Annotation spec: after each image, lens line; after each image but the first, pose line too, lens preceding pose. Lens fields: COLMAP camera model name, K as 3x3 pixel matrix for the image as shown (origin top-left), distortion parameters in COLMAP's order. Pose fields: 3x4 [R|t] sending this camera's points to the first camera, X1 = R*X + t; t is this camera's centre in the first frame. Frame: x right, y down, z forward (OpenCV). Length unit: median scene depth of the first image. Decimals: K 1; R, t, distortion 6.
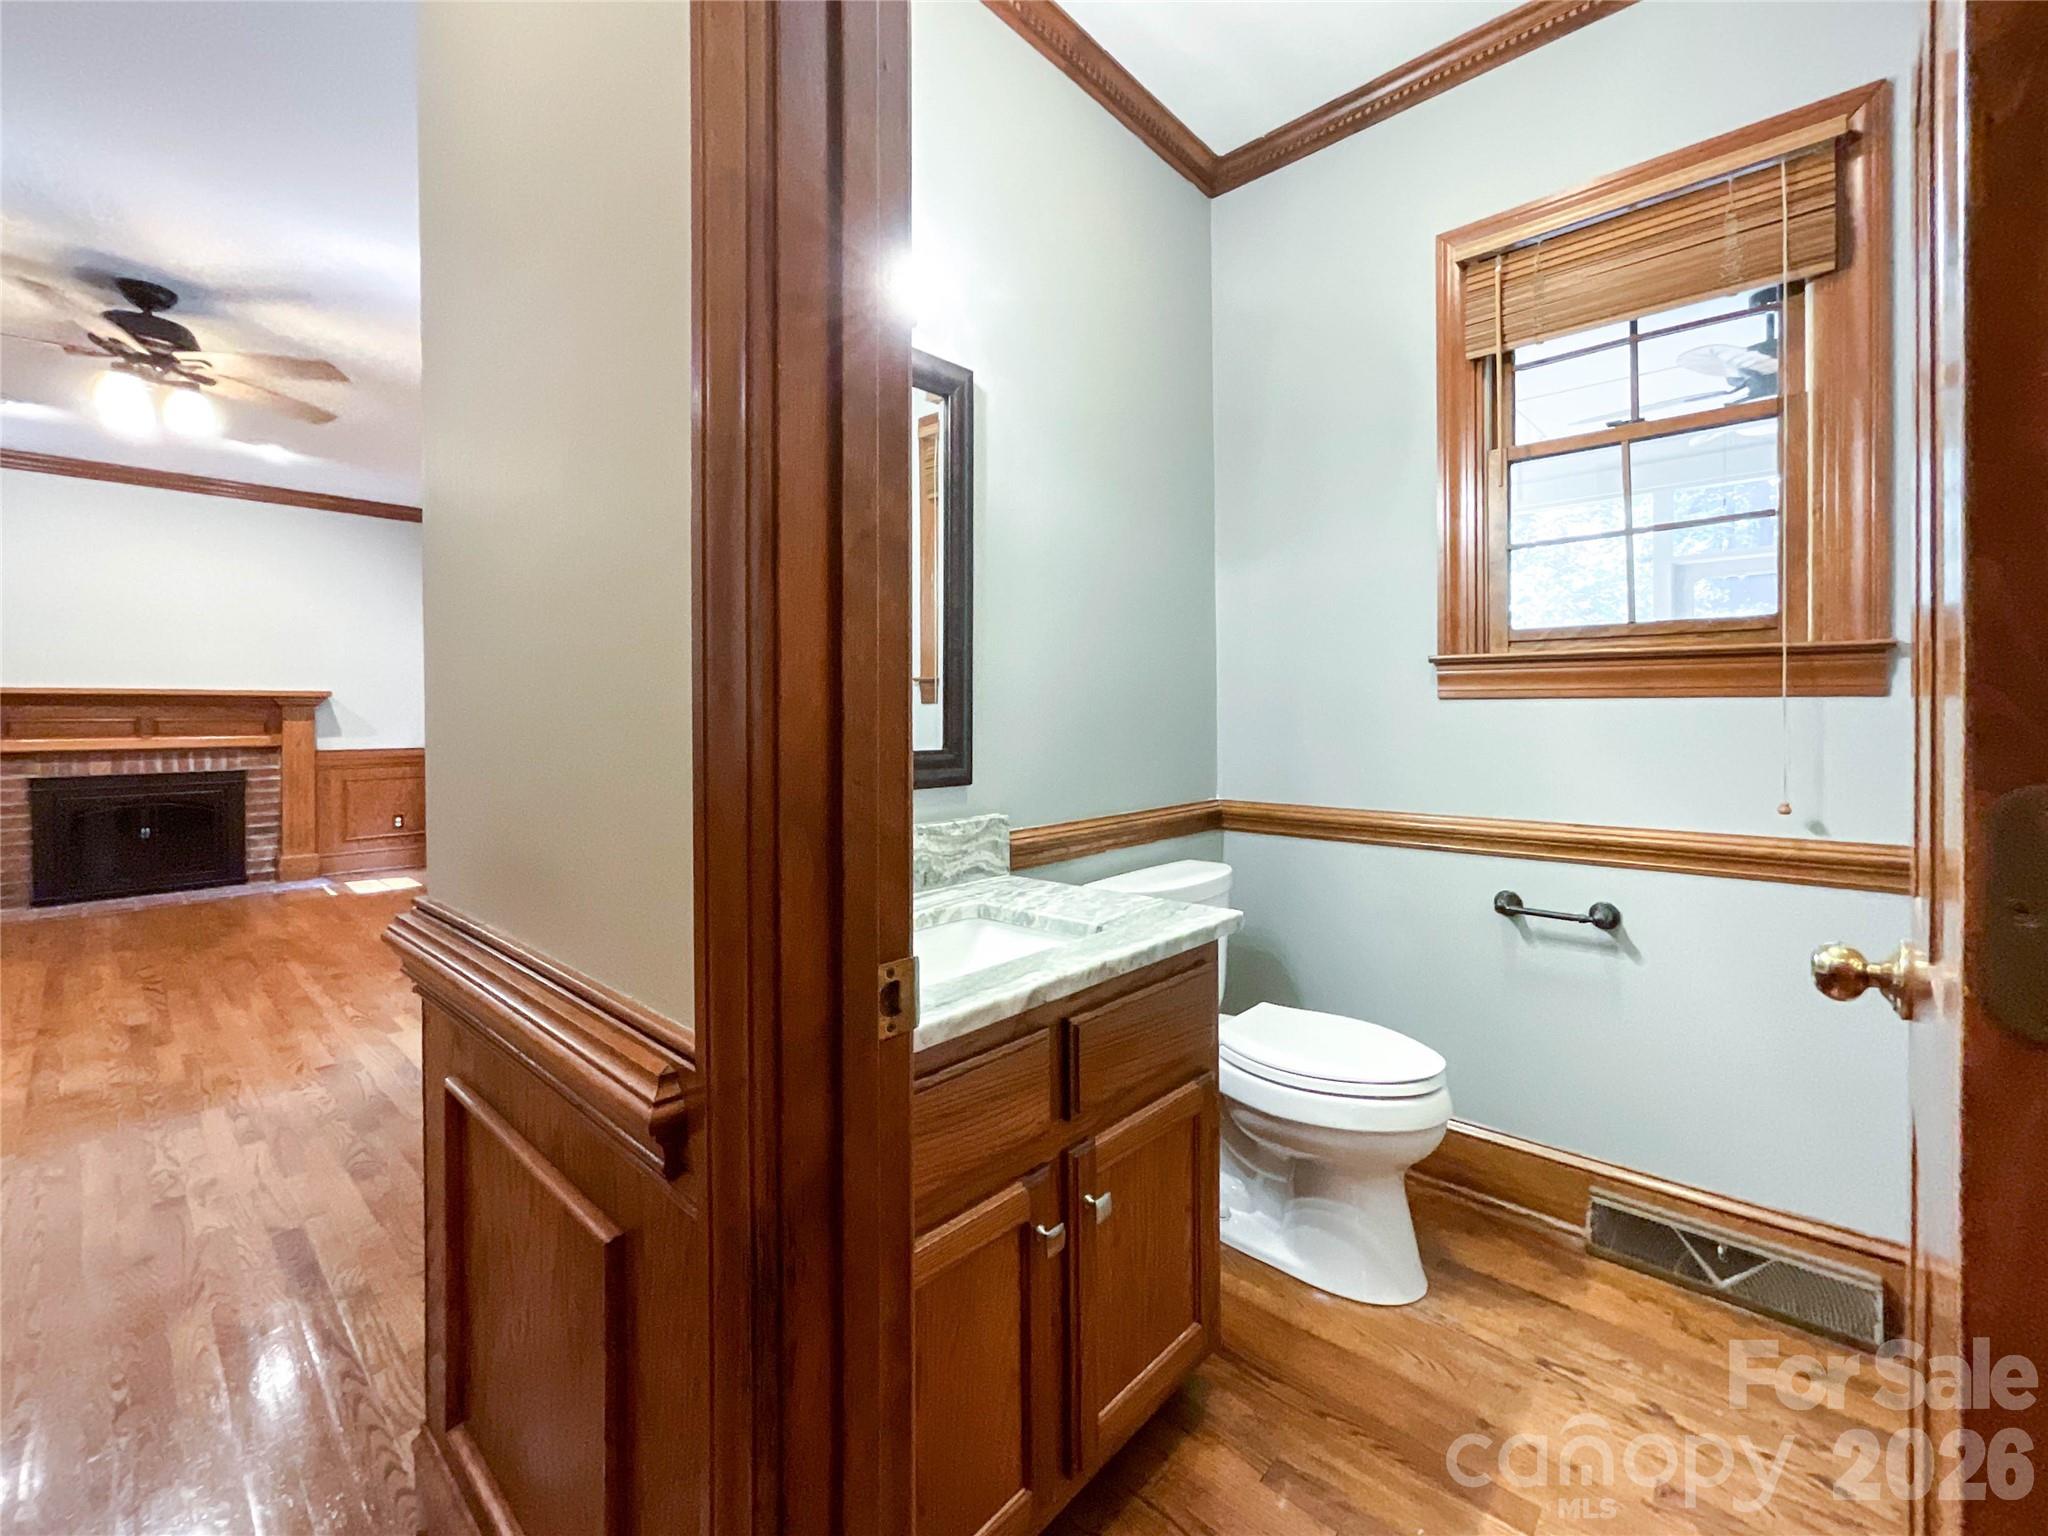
lens RADIAL K [[859.6, 0, 1019.4], [0, 859.6, 719.7], [0, 0, 1]] dist [-0.018595, 0.005395]
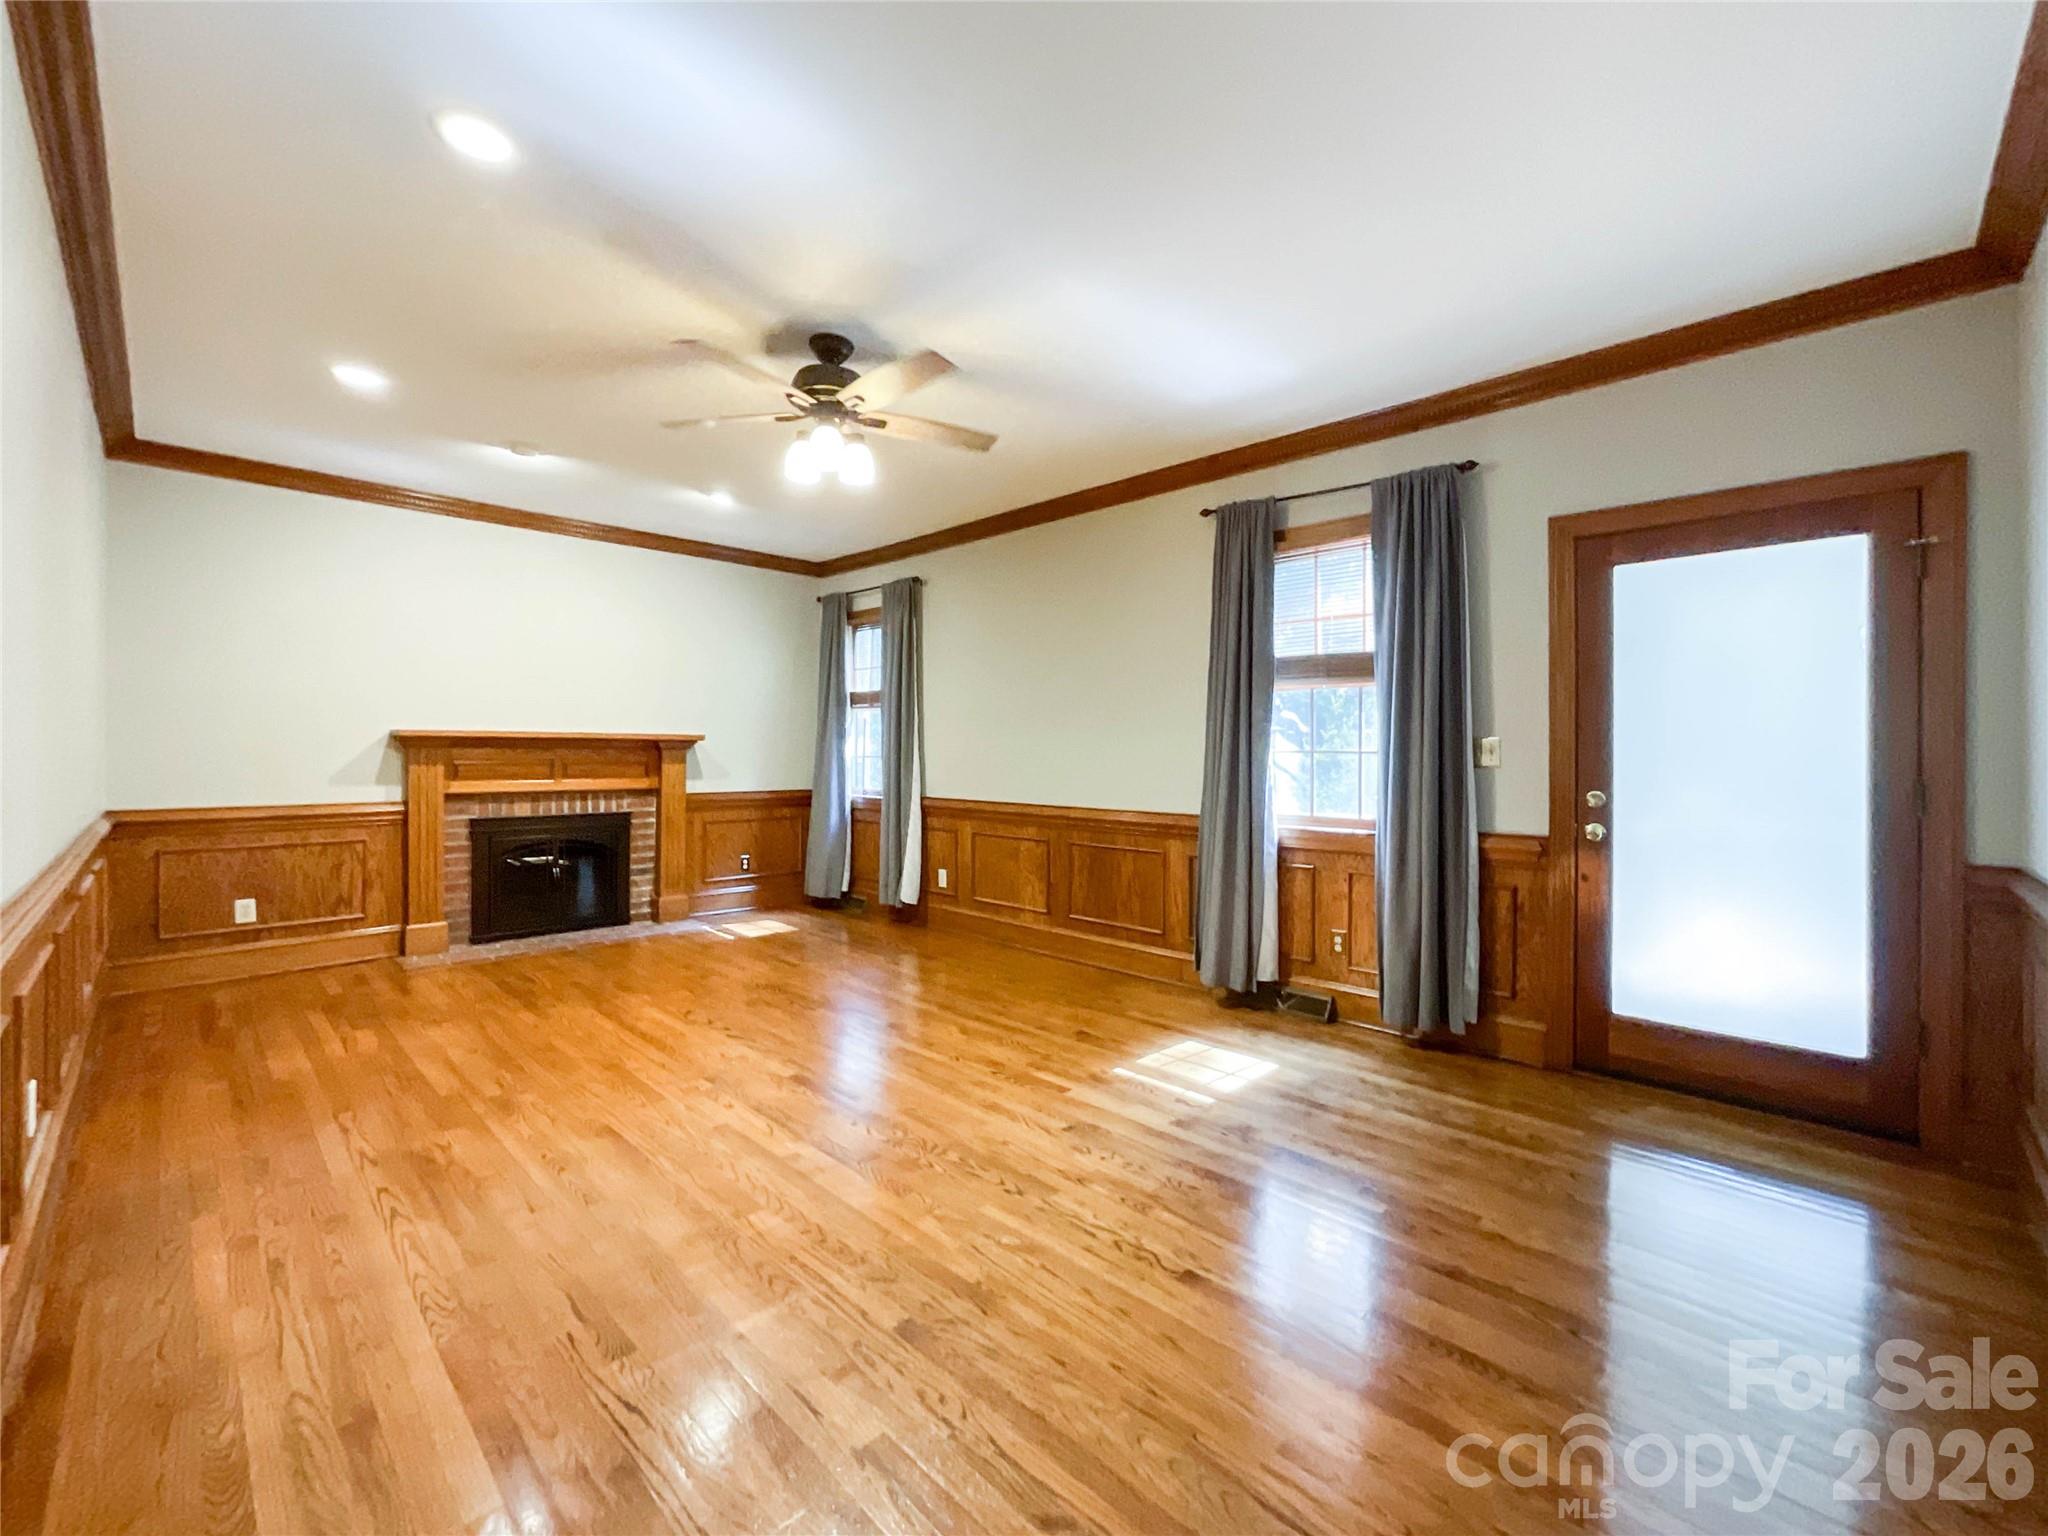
lens RADIAL K [[859.6, 0, 1027.1], [0, 859.6, 759.3], [0, 0, 1]] dist [-0.018595, 0.005395]
pose [[0.998302, 0.009540, -0.057462, -0.377526], [-0.009634, 0.999953, -0.001370, -0.006905], [0.057446, 0.001921, 0.998347, 0.004892]]
